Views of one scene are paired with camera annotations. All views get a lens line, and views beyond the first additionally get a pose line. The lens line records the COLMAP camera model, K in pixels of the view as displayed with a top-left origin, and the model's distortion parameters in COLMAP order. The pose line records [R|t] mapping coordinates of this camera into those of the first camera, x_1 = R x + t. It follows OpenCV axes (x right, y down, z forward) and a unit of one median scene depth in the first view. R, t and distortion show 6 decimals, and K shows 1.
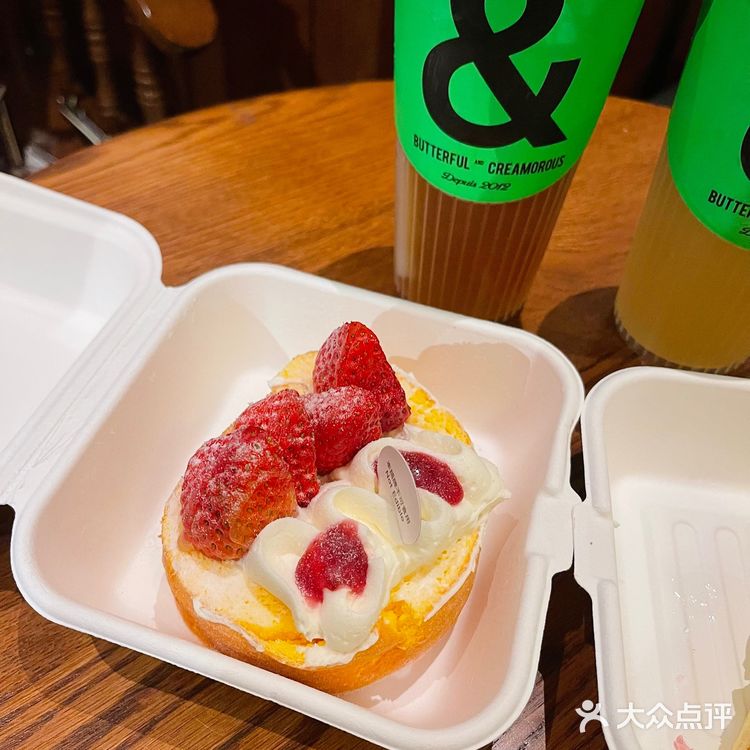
lens RADIAL K [[736.9, 0, 370.5], [0, 736.9, 378.9], [0, 0, 1]] dist [0.001507, 0.000000]
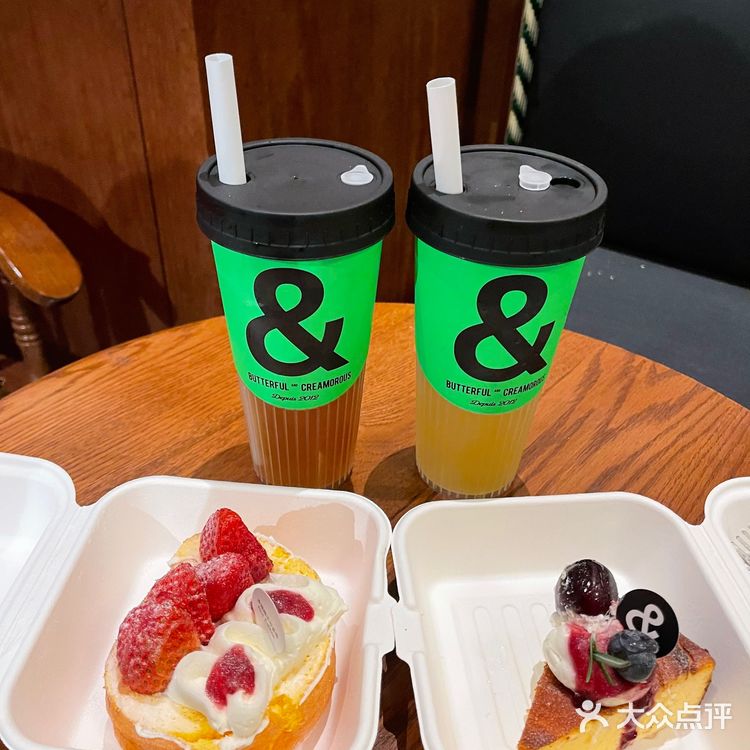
lens RADIAL K [[736.9, 0, 372.2], [0, 736.9, 378.5], [0, 0, 1]] dist [0.001507, 0.000000]
pose [[0.973239, -0.149777, 0.174280, 0.046250], [0.184011, 0.962230, -0.200635, 0.020926], [-0.137647, 0.227335, 0.964039, -0.479032]]
